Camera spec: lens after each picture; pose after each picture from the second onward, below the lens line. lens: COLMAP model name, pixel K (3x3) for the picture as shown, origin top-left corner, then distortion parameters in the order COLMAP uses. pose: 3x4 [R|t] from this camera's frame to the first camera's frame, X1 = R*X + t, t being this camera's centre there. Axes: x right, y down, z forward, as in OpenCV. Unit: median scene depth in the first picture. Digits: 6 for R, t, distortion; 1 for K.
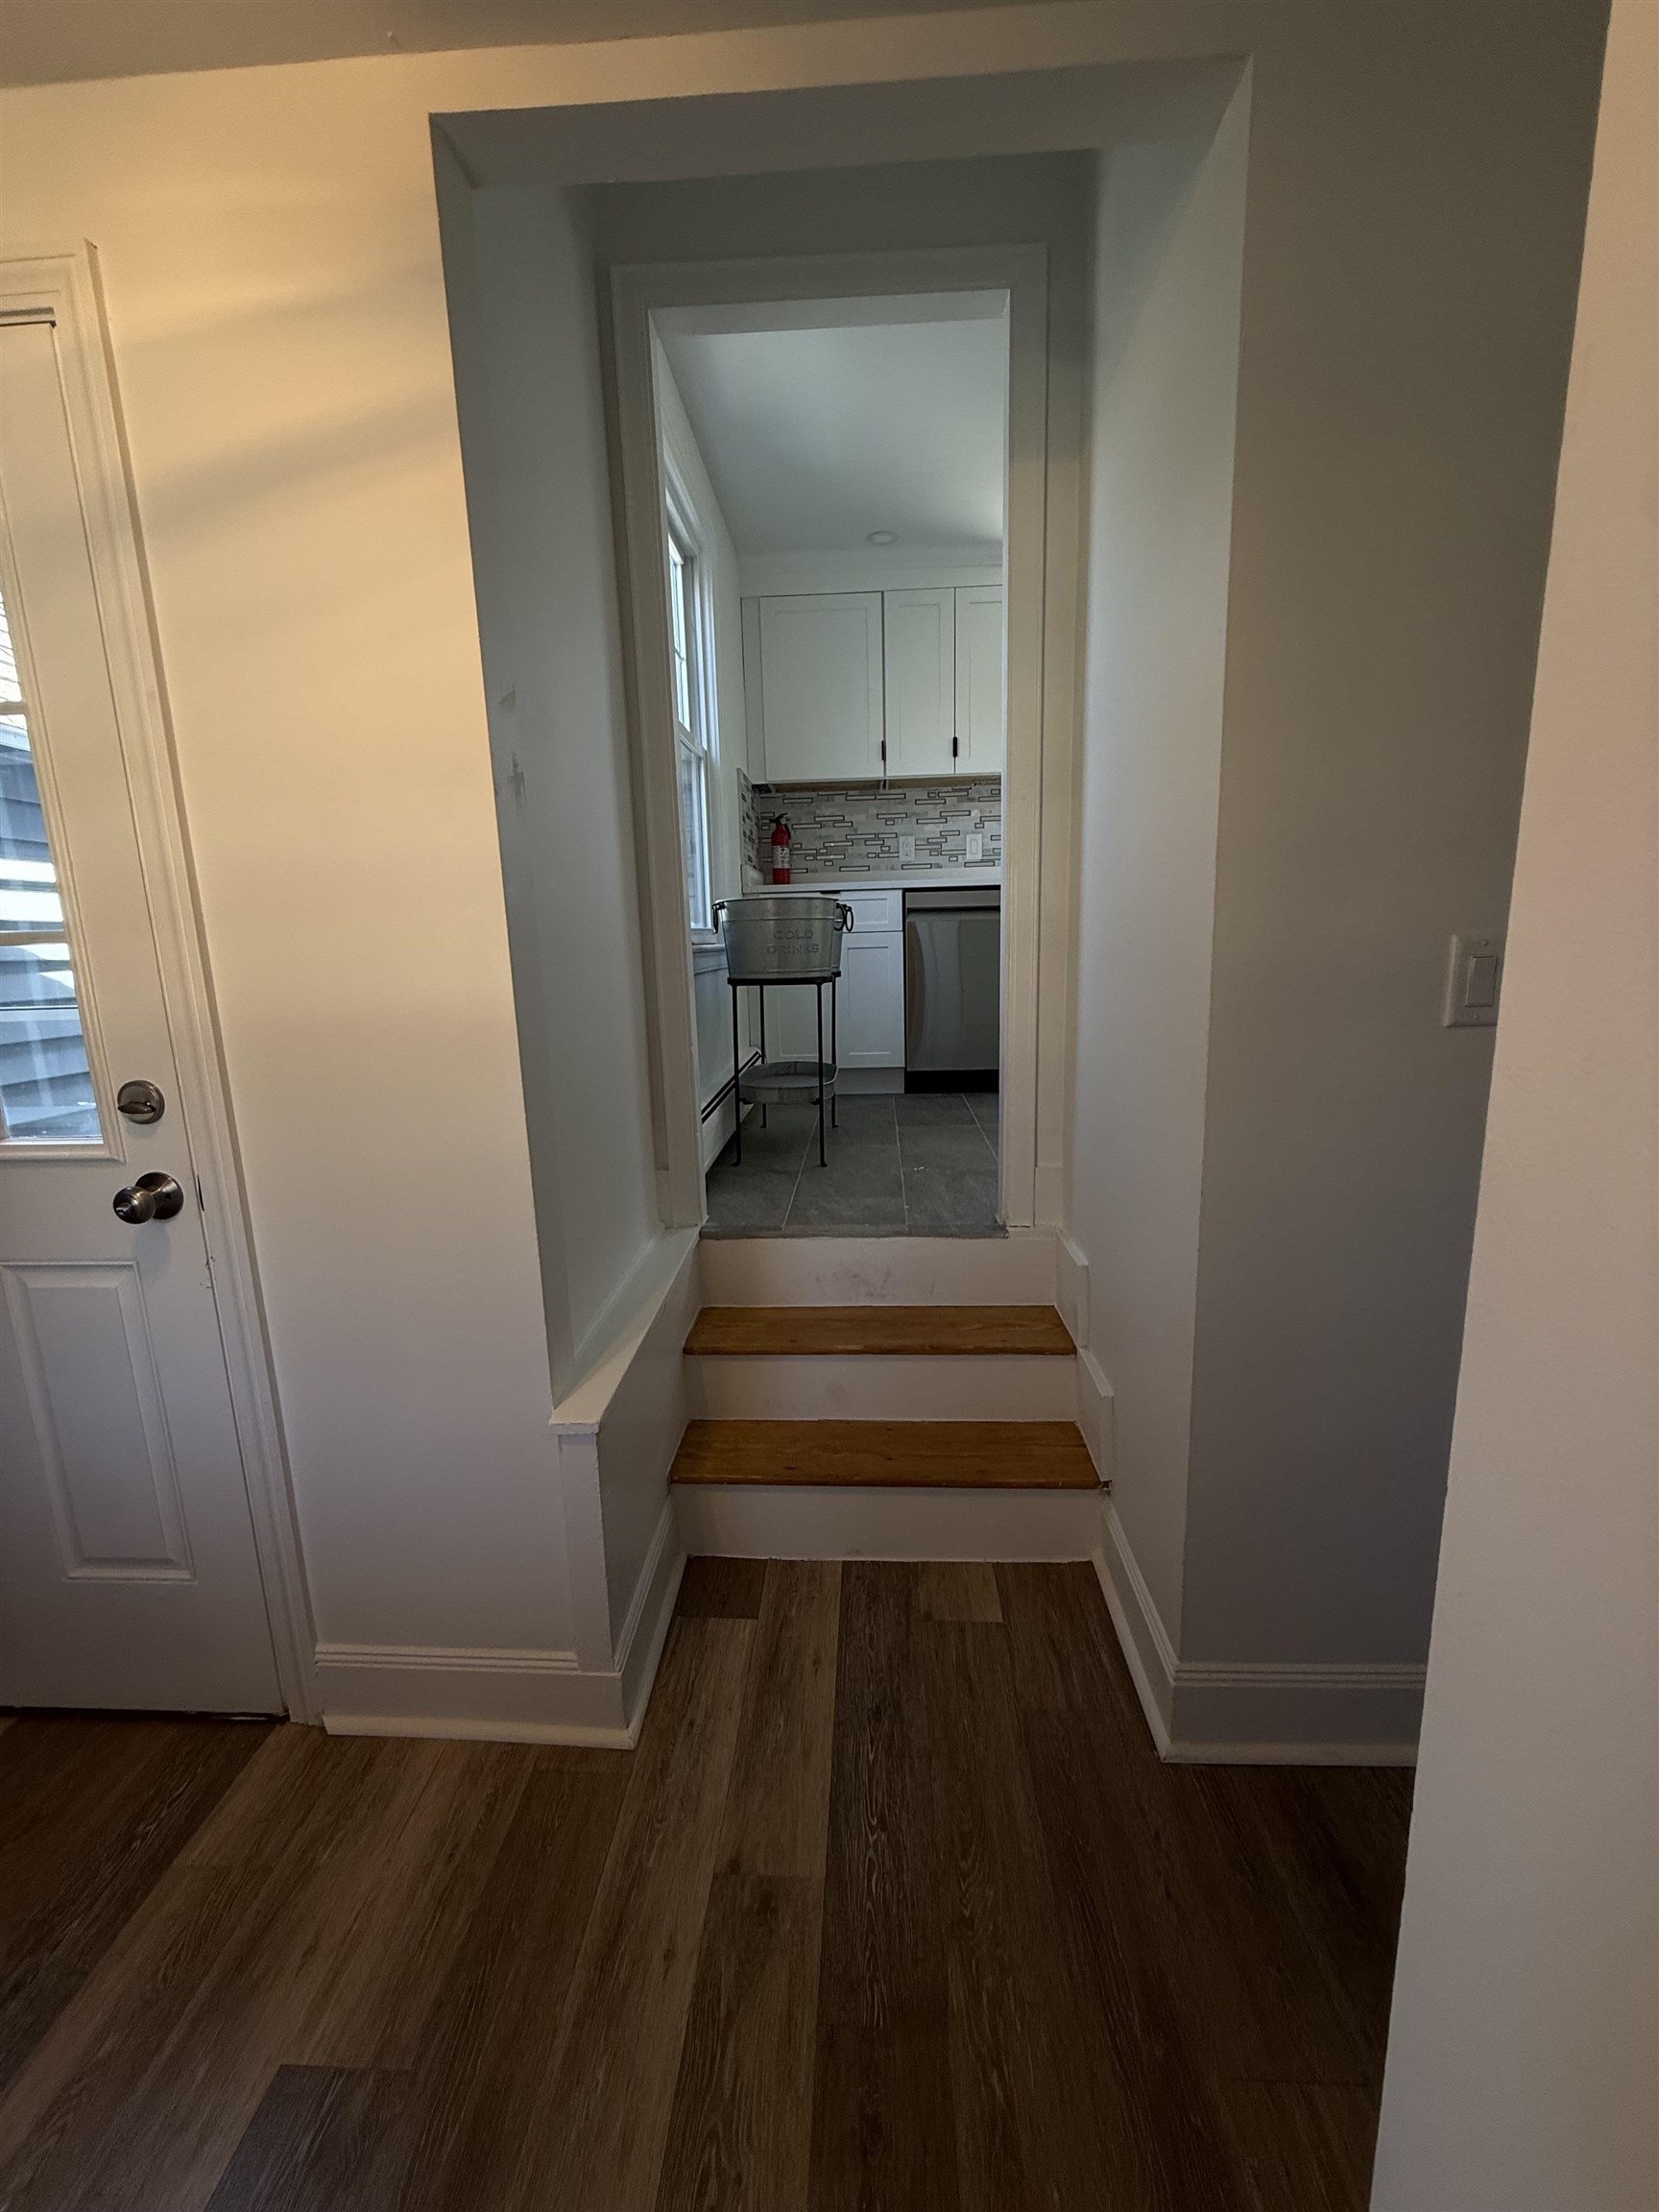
lens RADIAL K [[876.4, 0, 827.1], [0, 876.4, 1105.2], [0, 0, 1]] dist [0.000622, -0.000261]
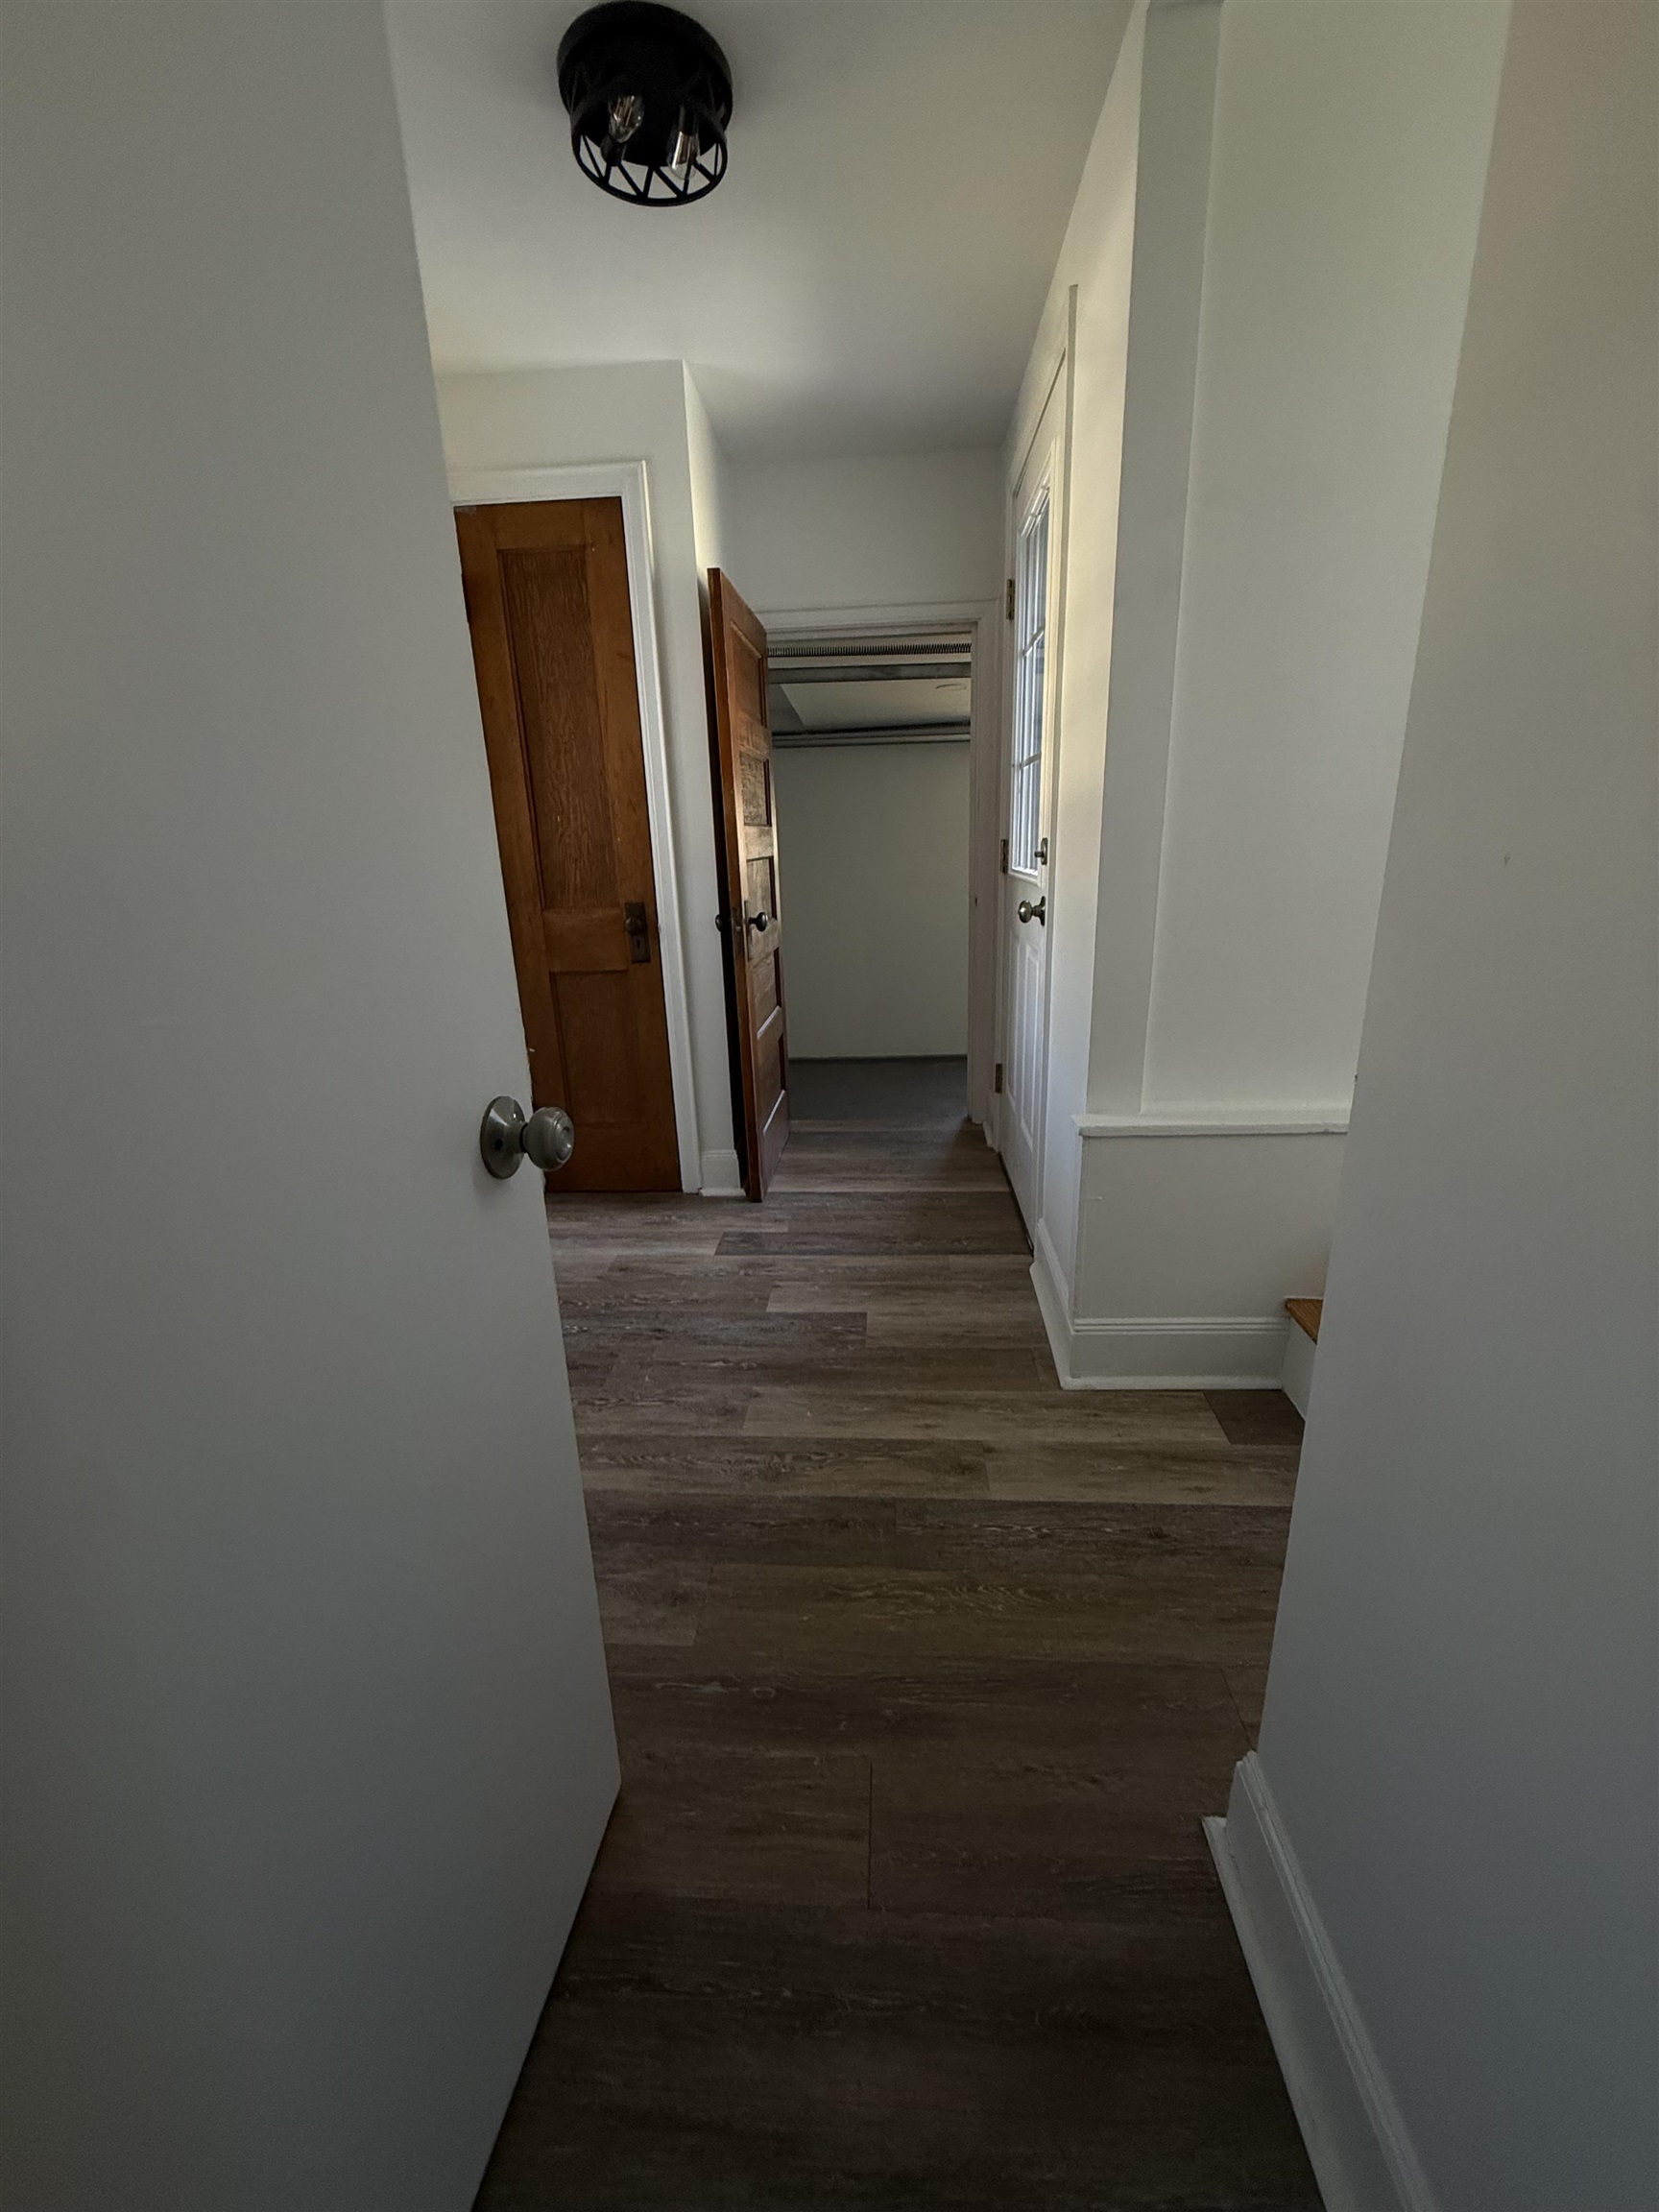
lens RADIAL K [[876.4, 0, 827.1], [0, 876.4, 1105.2], [0, 0, 1]] dist [0.000622, -0.000261]
pose [[-0.012950, 0.317516, -0.948164, 0.966956], [-0.152105, 0.936583, 0.315715, -0.013519], [0.988279, 0.148309, 0.036167, 0.604642]]
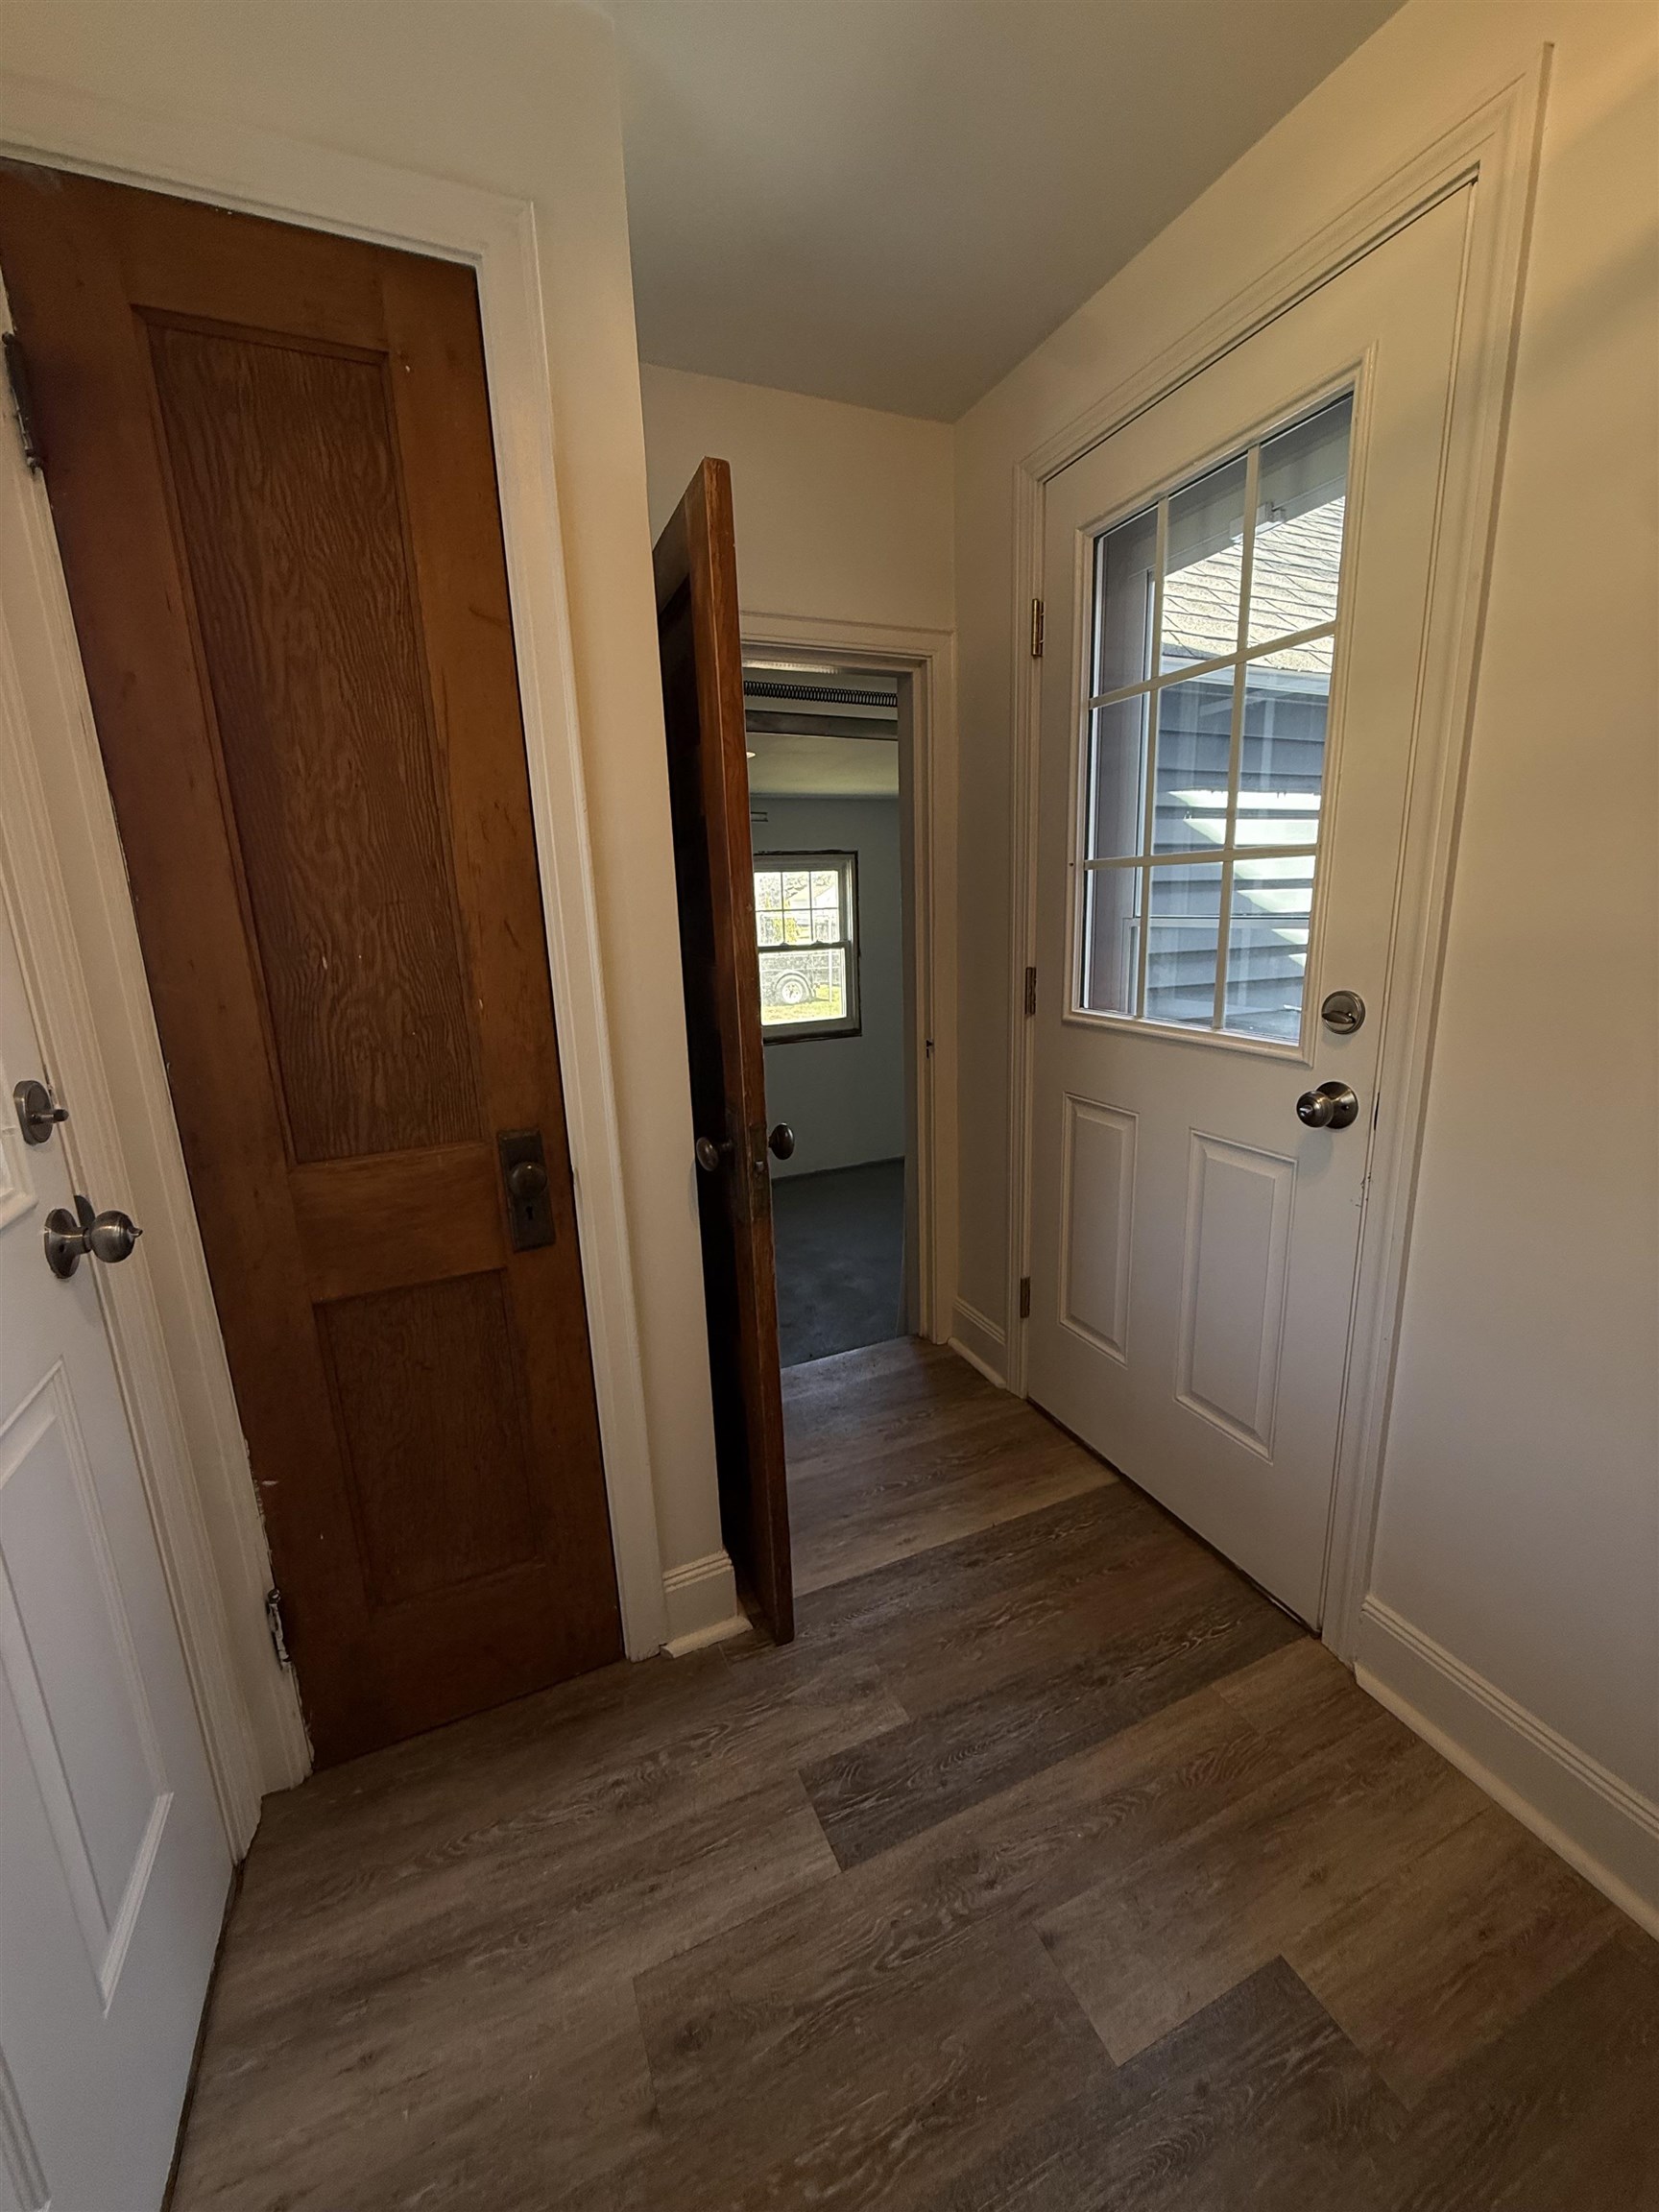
lens RADIAL K [[876.4, 0, 827.1], [0, 876.4, 1105.2], [0, 0, 1]] dist [0.000622, -0.000261]
pose [[0.451207, 0.214305, -0.866306, -0.147907], [-0.145030, 0.975443, 0.165765, 0.020682], [0.880556, 0.050846, 0.471207, -0.005557]]
